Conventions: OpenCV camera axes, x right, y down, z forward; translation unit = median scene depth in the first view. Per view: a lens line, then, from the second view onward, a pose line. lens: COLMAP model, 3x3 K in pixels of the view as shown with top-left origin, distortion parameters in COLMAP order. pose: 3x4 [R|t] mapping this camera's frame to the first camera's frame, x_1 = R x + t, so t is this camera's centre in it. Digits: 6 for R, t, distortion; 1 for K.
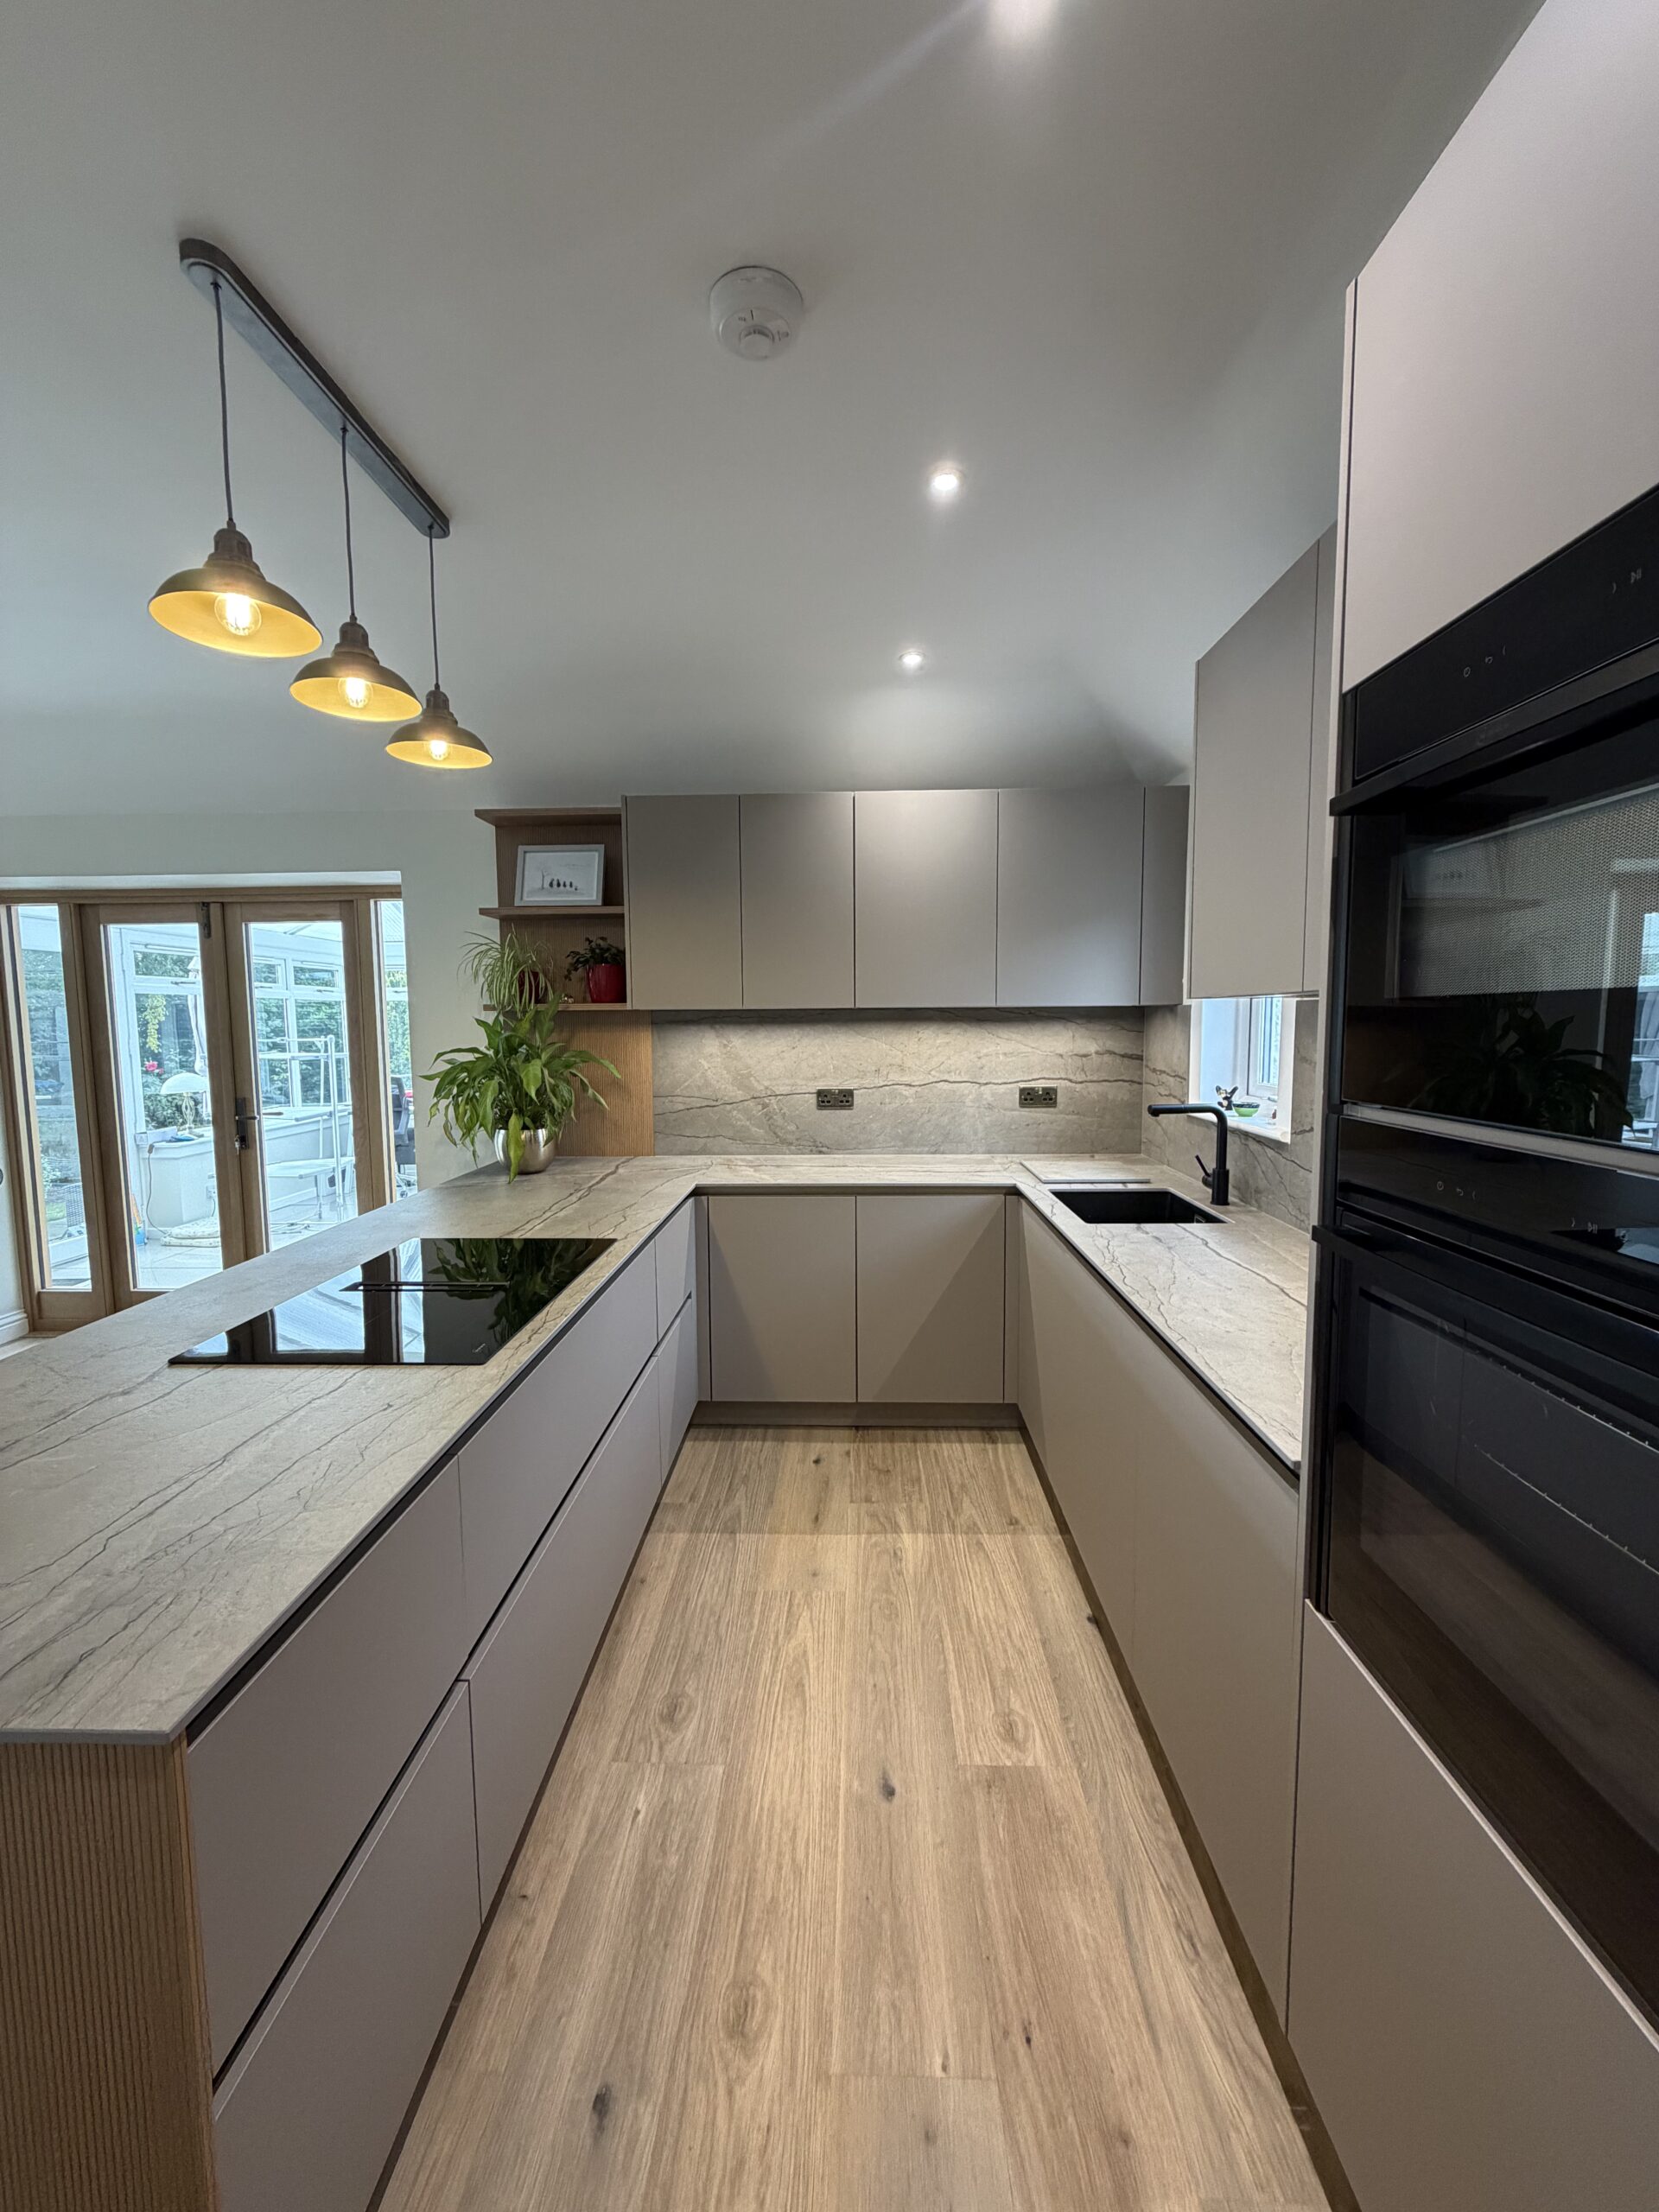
lens RADIAL K [[878.0, 0, 827.8], [0, 878.0, 1096.8], [0, 0, 1]] dist [-0.001834, 0.000418]
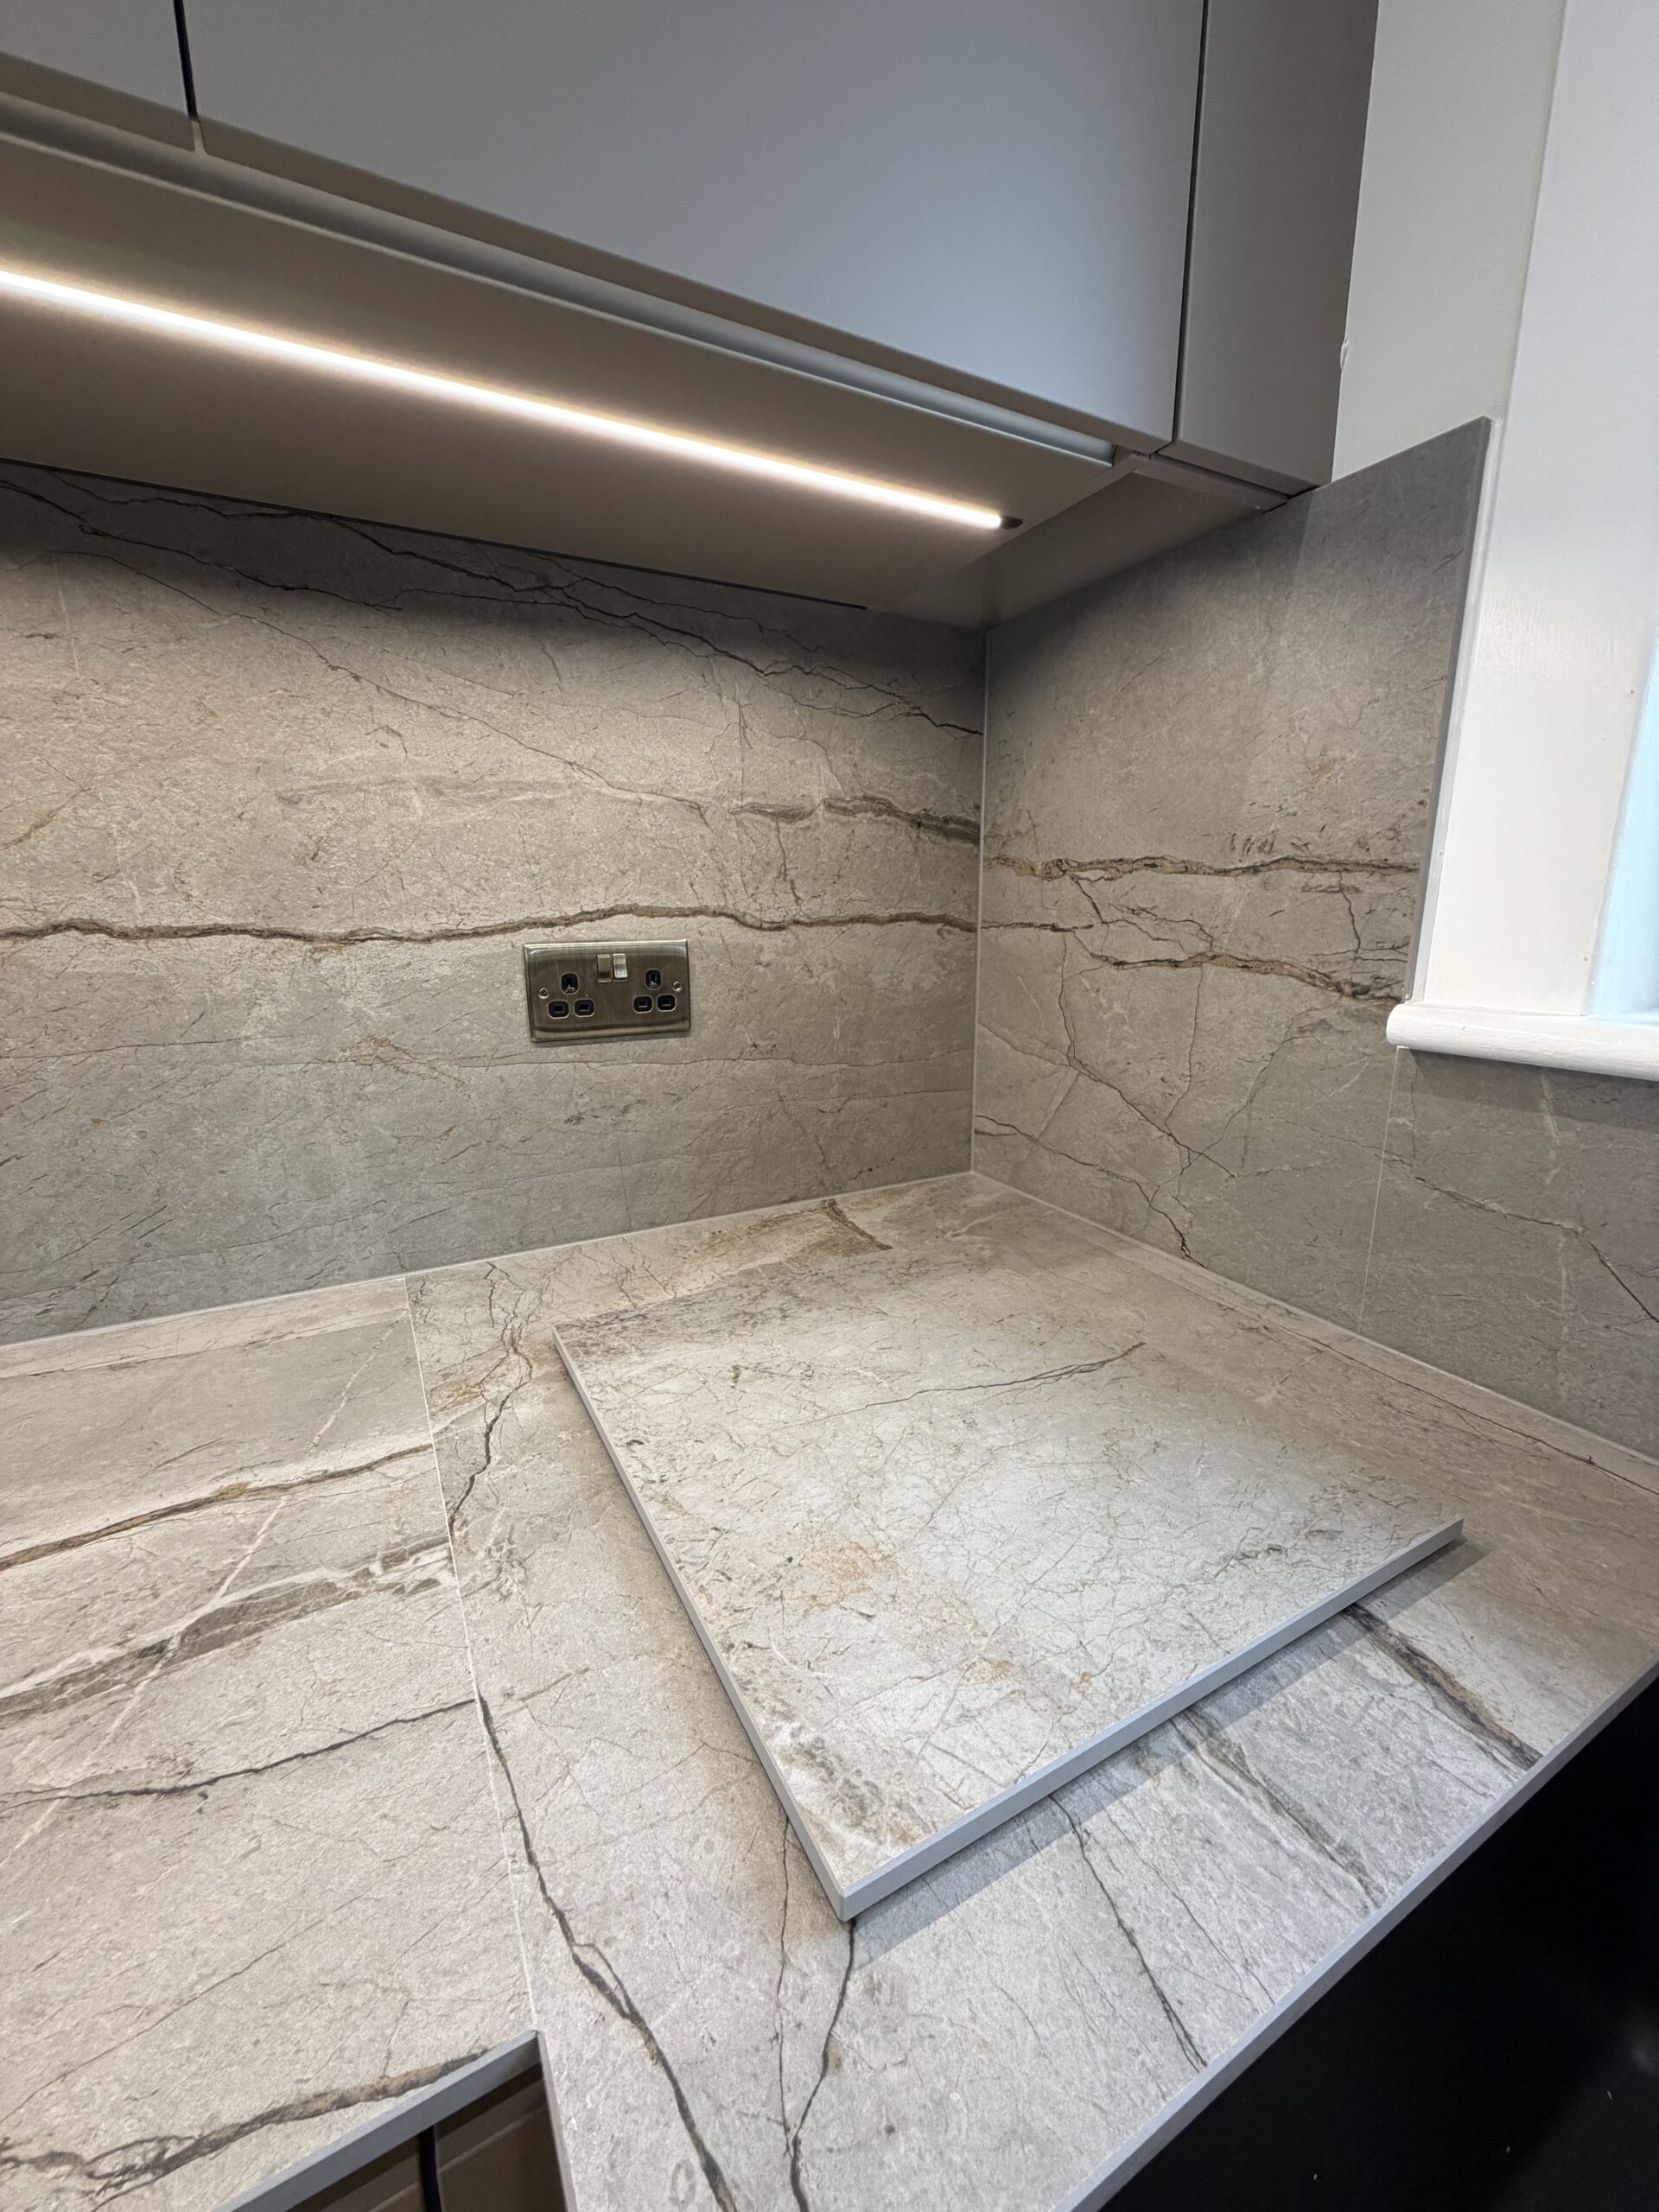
lens RADIAL K [[878.0, 0, 828.3], [0, 878.0, 1097.4], [0, 0, 1]] dist [-0.001834, 0.000418]
pose [[0.865048, -0.104149, 0.490759, 0.195326], [0.042587, 0.989928, 0.135015, -0.001634], [-0.499878, -0.095895, 0.860771, 0.870881]]
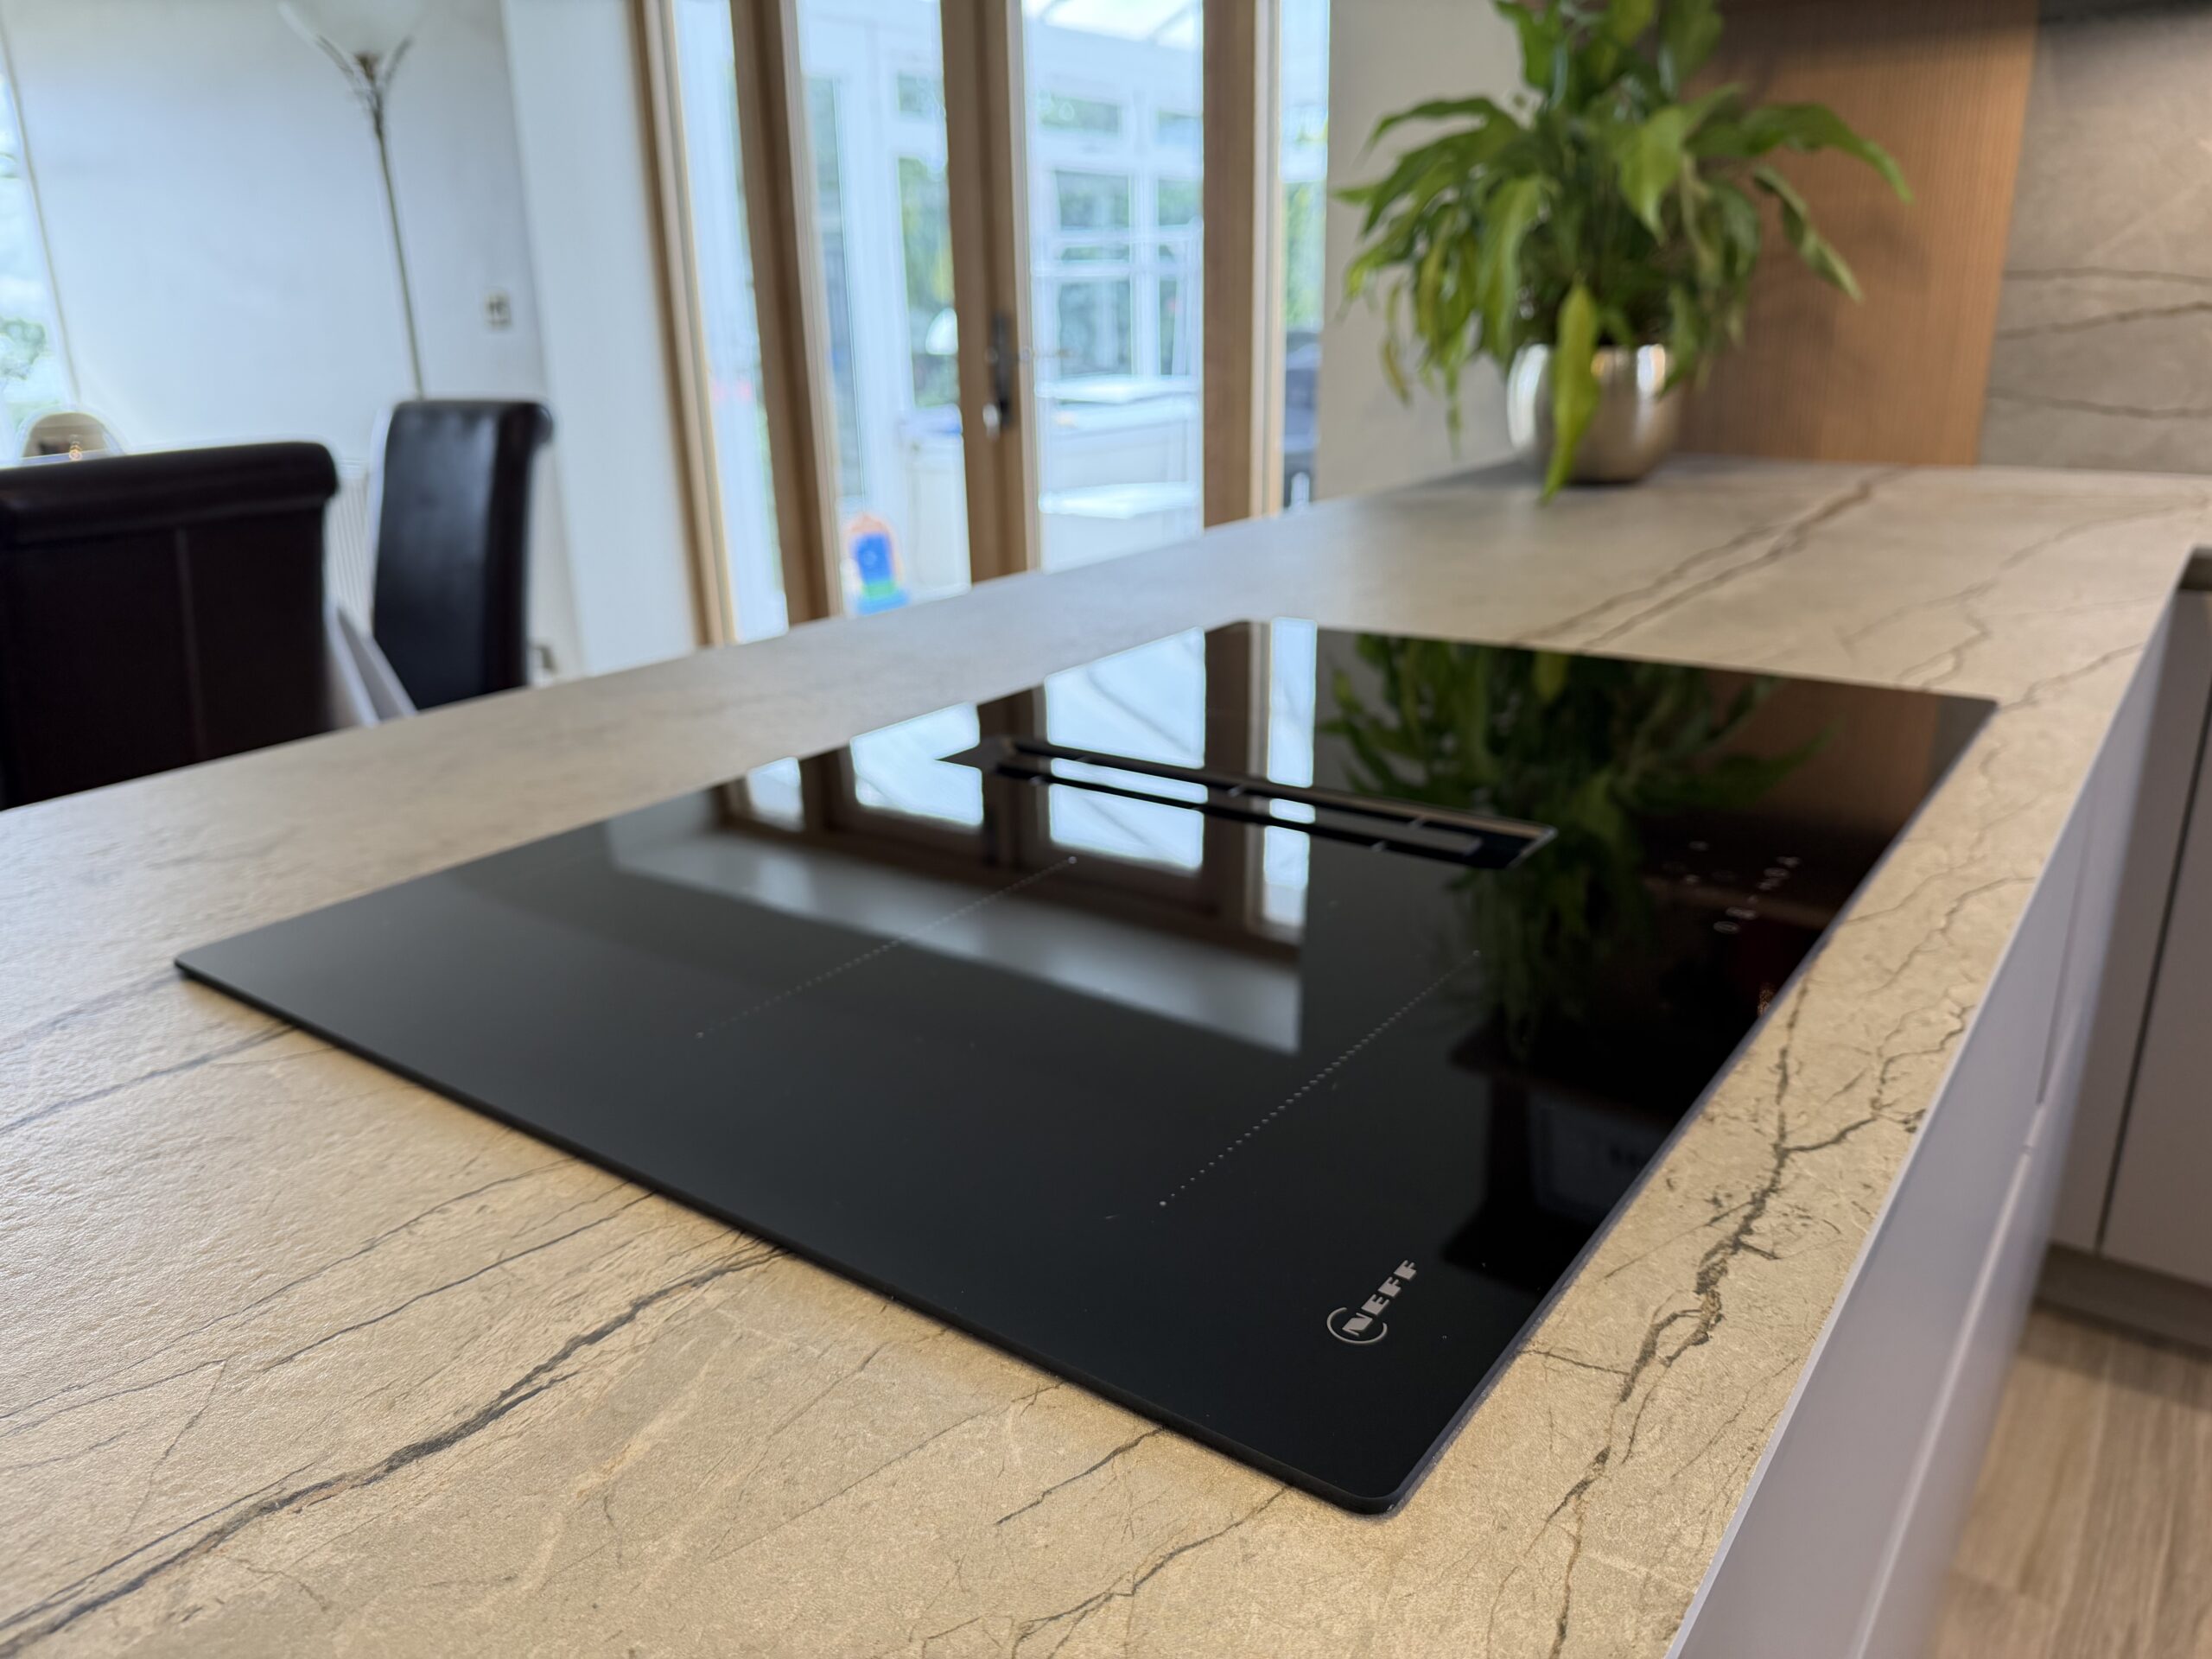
lens RADIAL K [[1559.5, 0, 1113.5], [0, 1559.5, 835.1], [0, 0, 1]] dist [0.029944, -0.039901]
pose [[0.829746, 0.171174, -0.531245, -0.149235], [-0.035591, 0.966100, 0.255702, 0.070548], [0.557005, -0.193261, 0.807710, 0.374078]]
